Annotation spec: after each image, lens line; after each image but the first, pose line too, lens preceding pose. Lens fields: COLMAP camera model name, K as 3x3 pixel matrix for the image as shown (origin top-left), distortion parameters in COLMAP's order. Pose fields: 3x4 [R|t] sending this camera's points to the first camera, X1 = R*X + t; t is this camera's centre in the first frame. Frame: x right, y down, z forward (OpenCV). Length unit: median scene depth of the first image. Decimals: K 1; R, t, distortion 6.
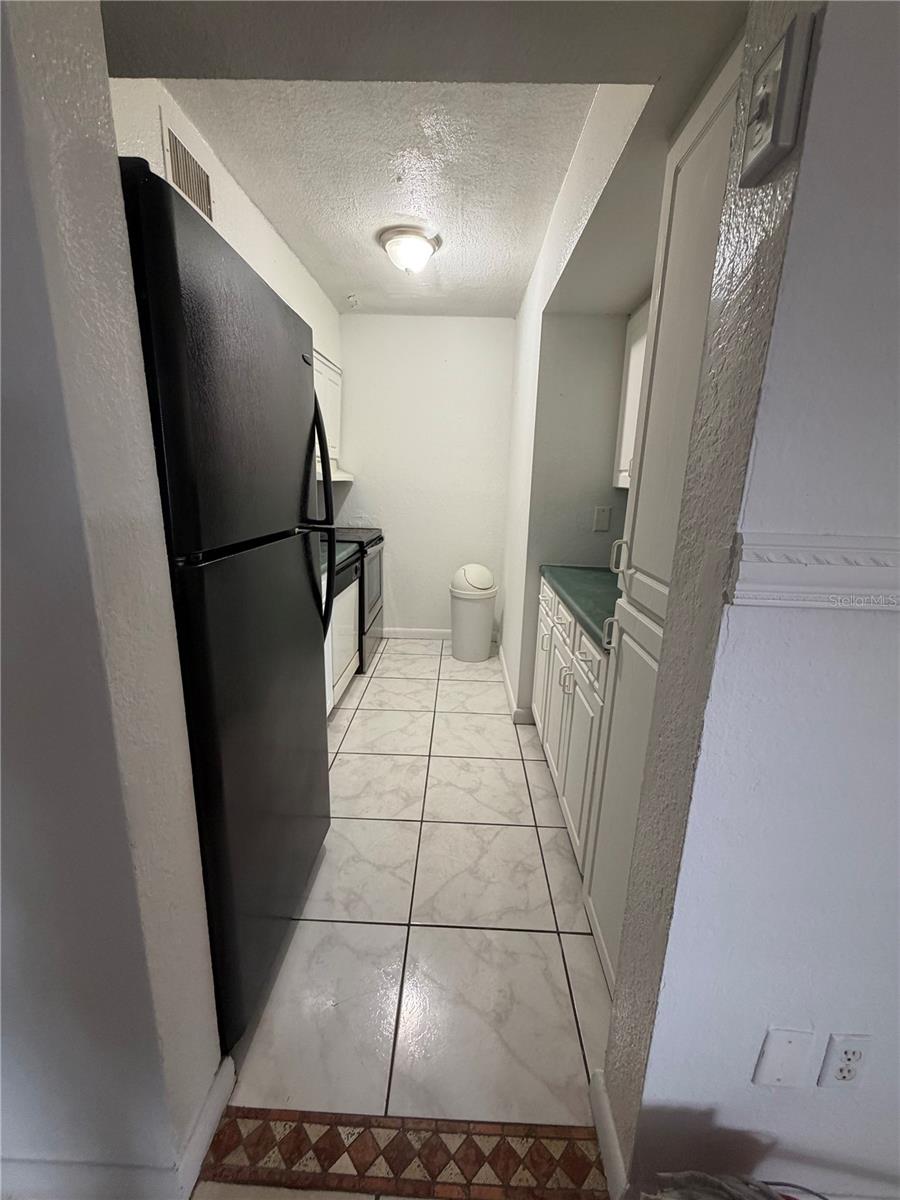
lens RADIAL K [[483.7, 0, 449.4], [0, 483.7, 597.3], [0, 0, 1]] dist [0.001856, 0.000150]
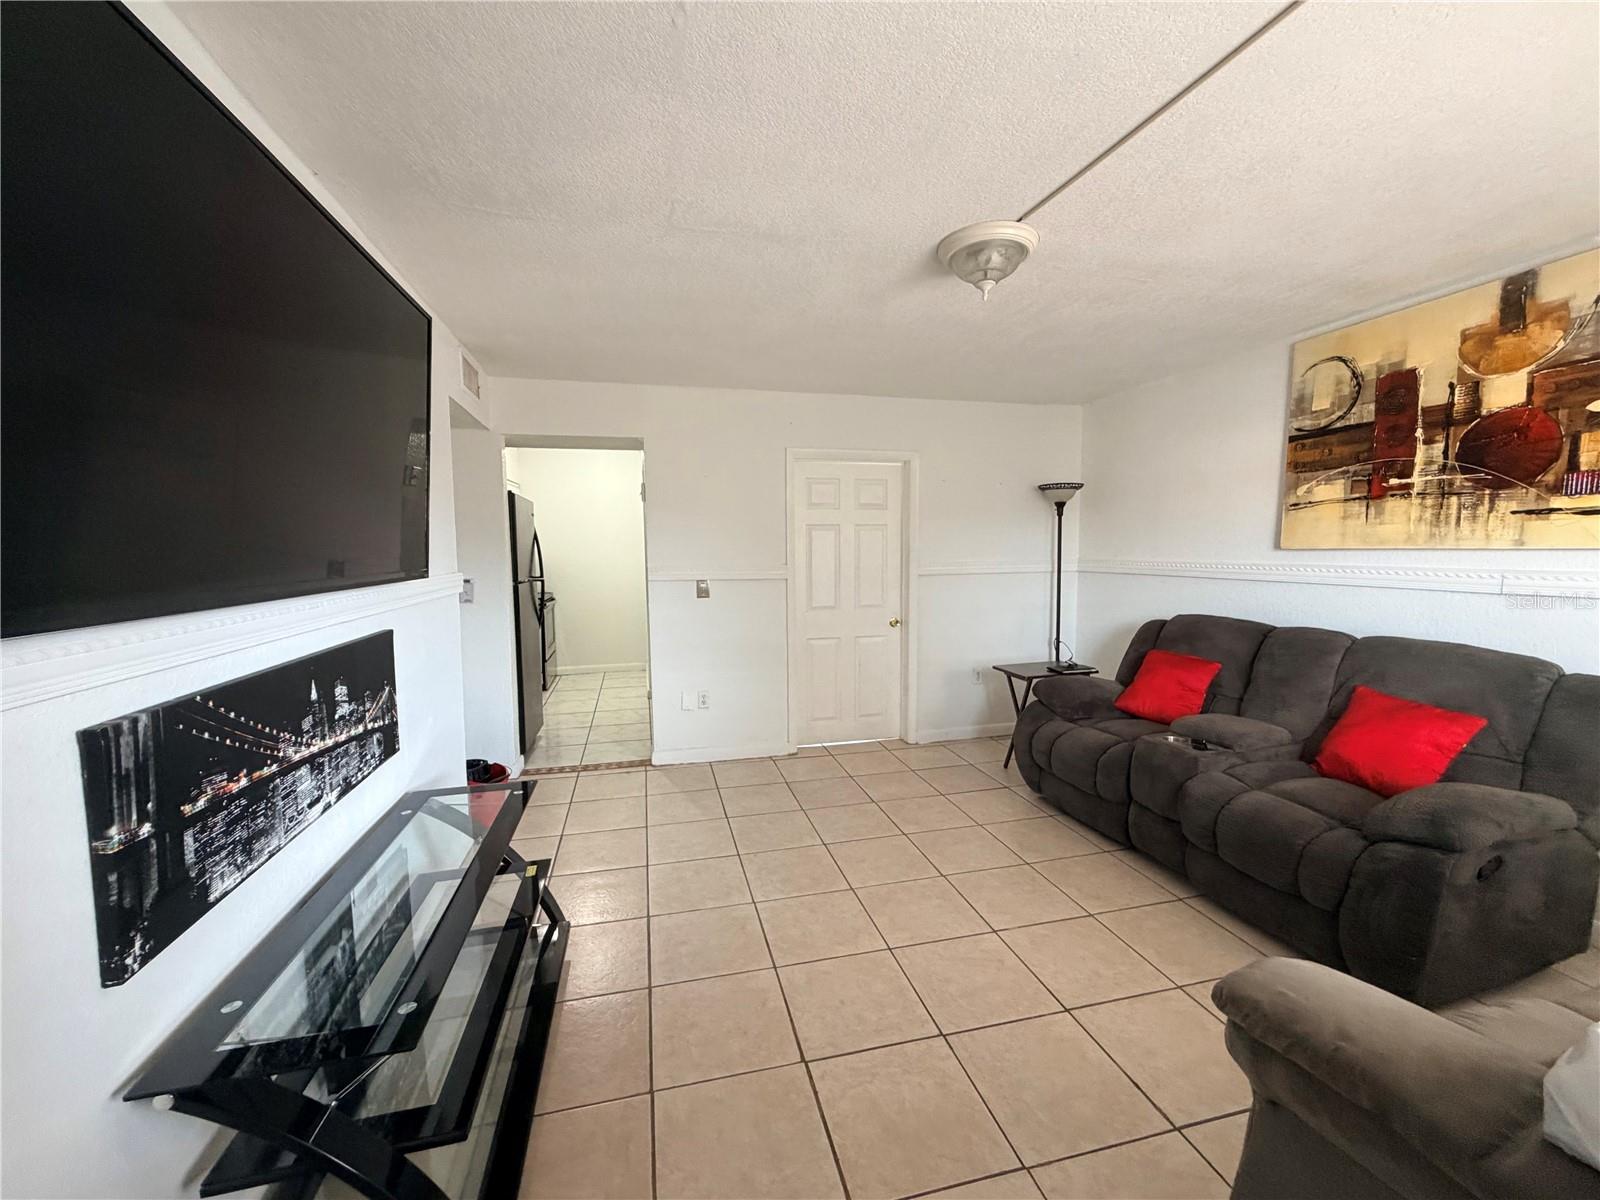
lens RADIAL K [[645.0, 0, 796.9], [0, 645.0, 599.2], [0, 0, 1]] dist [0.001856, 0.000150]
pose [[0.964597, -0.059361, 0.256962, 0.123716], [0.098622, 0.984840, -0.142701, 0.477532], [-0.244596, 0.162991, 0.955828, -2.095501]]
